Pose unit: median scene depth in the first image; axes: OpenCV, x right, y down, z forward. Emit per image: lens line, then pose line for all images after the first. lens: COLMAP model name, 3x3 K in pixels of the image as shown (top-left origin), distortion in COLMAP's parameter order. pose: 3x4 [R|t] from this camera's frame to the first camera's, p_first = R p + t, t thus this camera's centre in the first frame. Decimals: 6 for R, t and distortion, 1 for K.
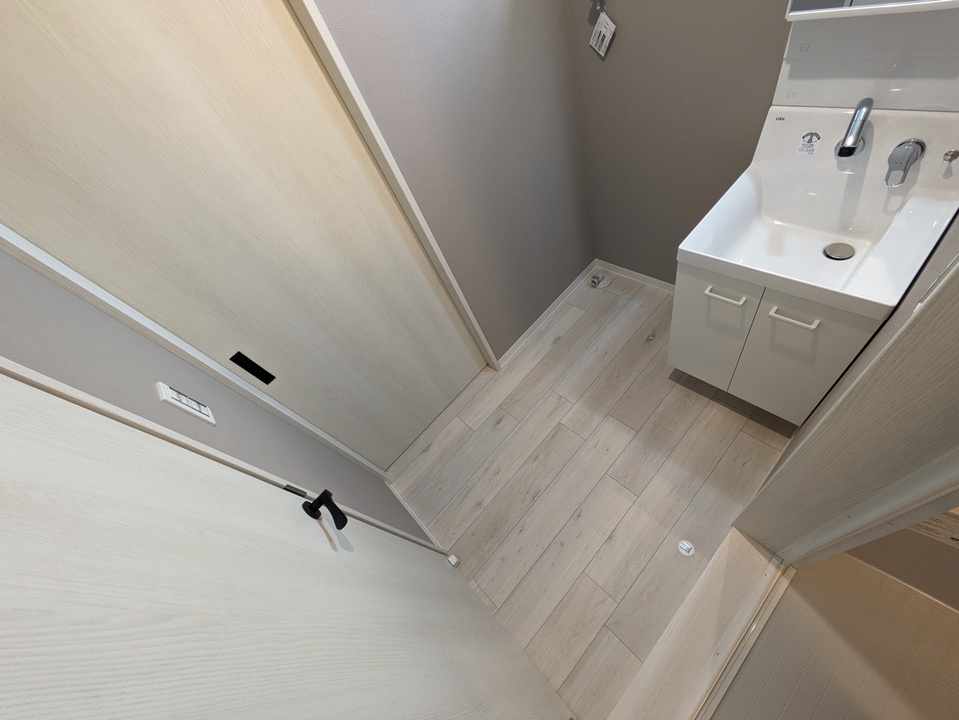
lens RADIAL K [[378.2, 0, 482.0], [0, 378.2, 358.0], [0, 0, 1]] dist [-0.000711, 0.001216]
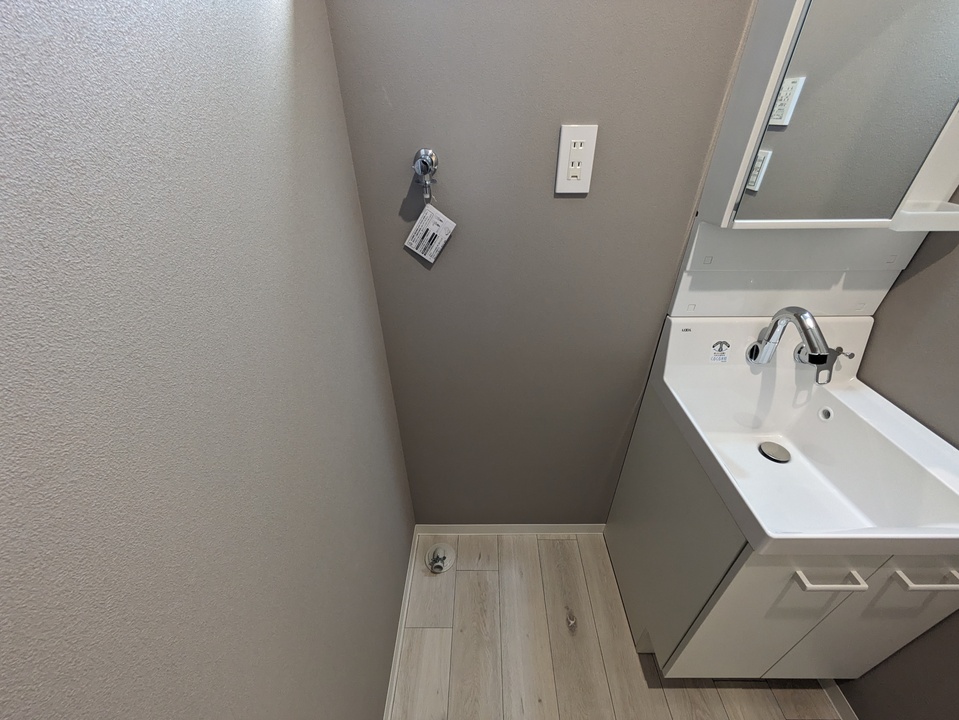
lens RADIAL K [[378.2, 0, 479.3], [0, 378.2, 359.9], [0, 0, 1]] dist [-0.000711, 0.001216]
pose [[0.669443, -0.113242, 0.734182, -0.113240], [0.446329, 0.851354, -0.275657, -0.470721], [-0.593833, 0.512223, 0.620476, 0.674727]]
